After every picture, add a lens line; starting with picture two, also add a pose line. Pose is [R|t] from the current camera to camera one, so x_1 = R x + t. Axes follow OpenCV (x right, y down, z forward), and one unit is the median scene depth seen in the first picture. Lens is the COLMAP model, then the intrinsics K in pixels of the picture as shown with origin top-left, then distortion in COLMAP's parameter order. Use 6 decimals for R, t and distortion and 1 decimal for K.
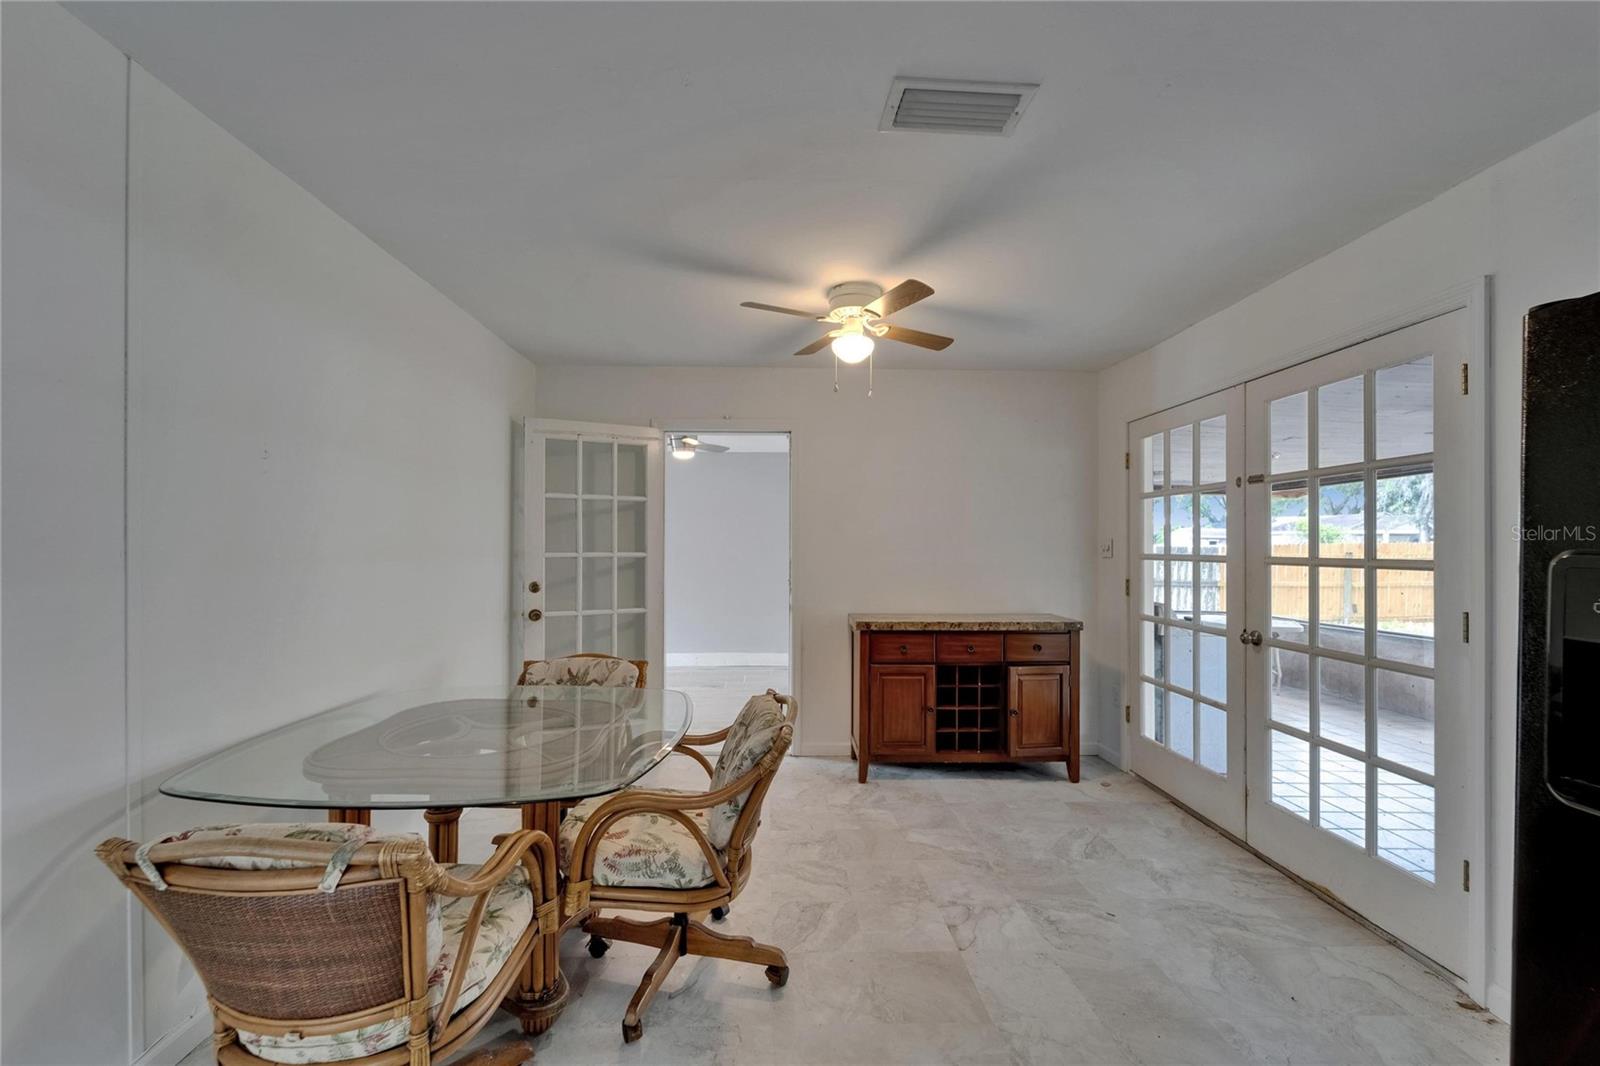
lens RADIAL K [[645.1, 0, 786.6], [0, 645.1, 538.1], [0, 0, 1]] dist [0.000270, -0.000498]
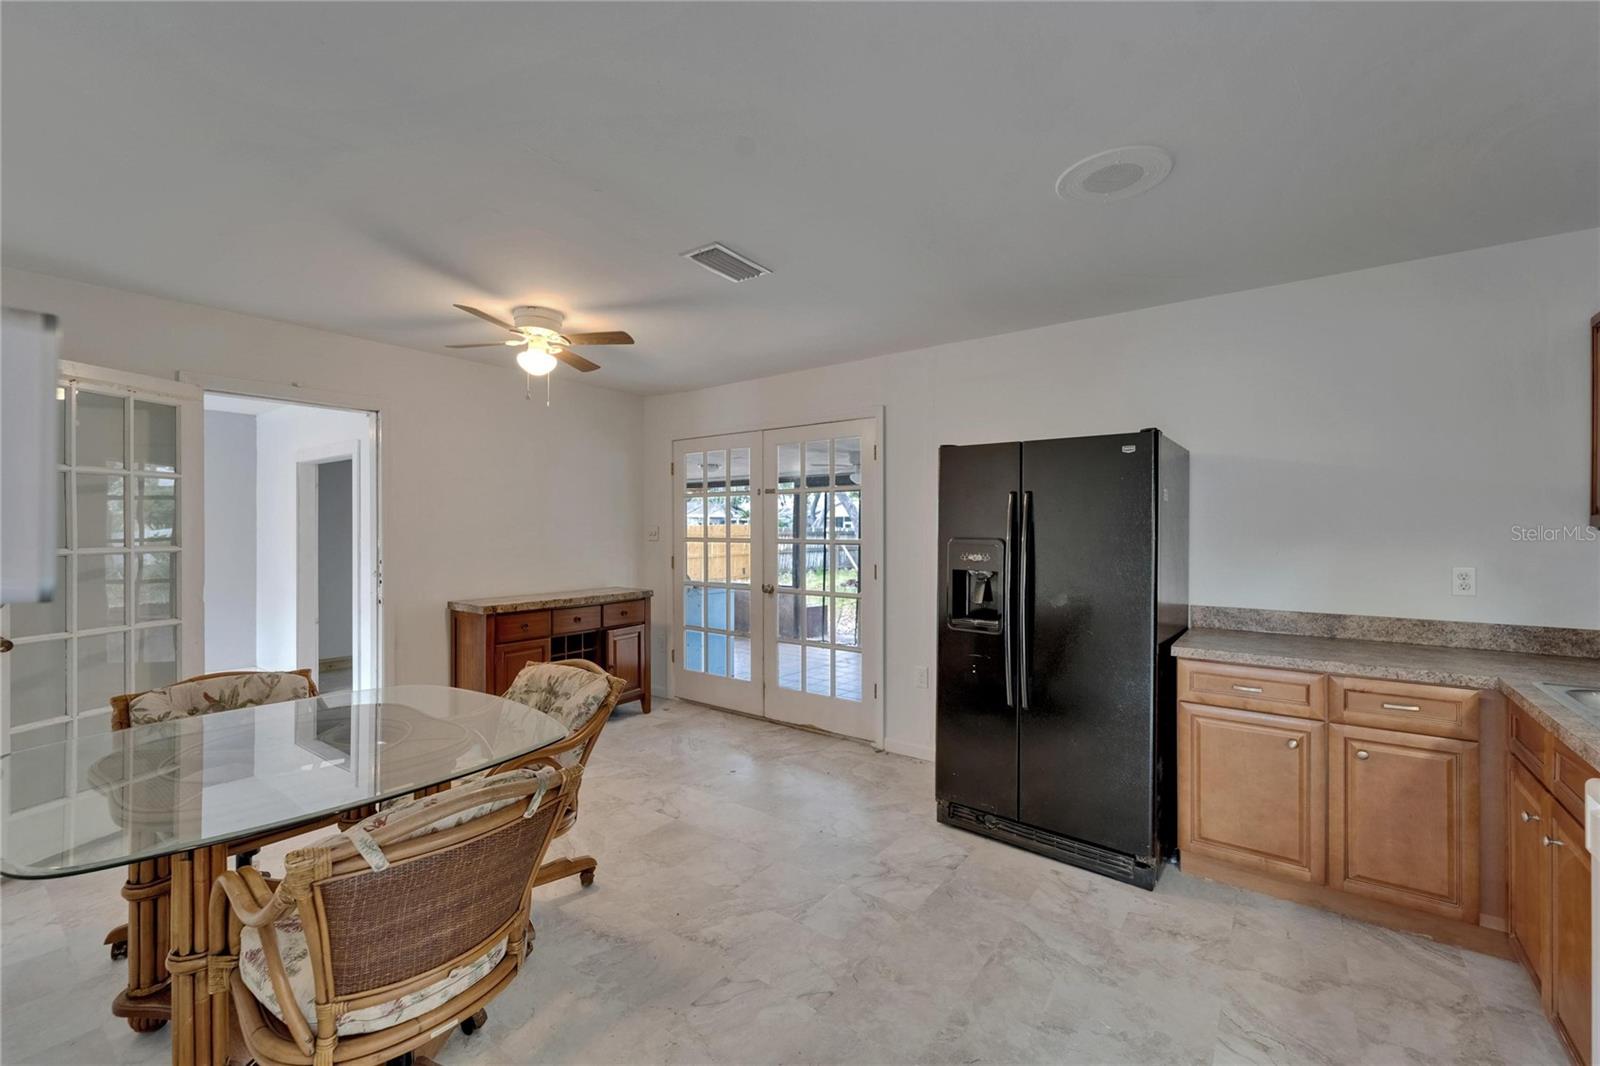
lens RADIAL K [[662.0, 0, 799.8], [0, 662.0, 514.9], [0, 0, 1]] dist [-0.000659, -0.000575]
pose [[0.620168, 0.010246, 0.784402, -0.480191], [-0.006713, 0.999947, -0.007754, -0.016817], [-0.784441, -0.000457, 0.620204, -0.083120]]
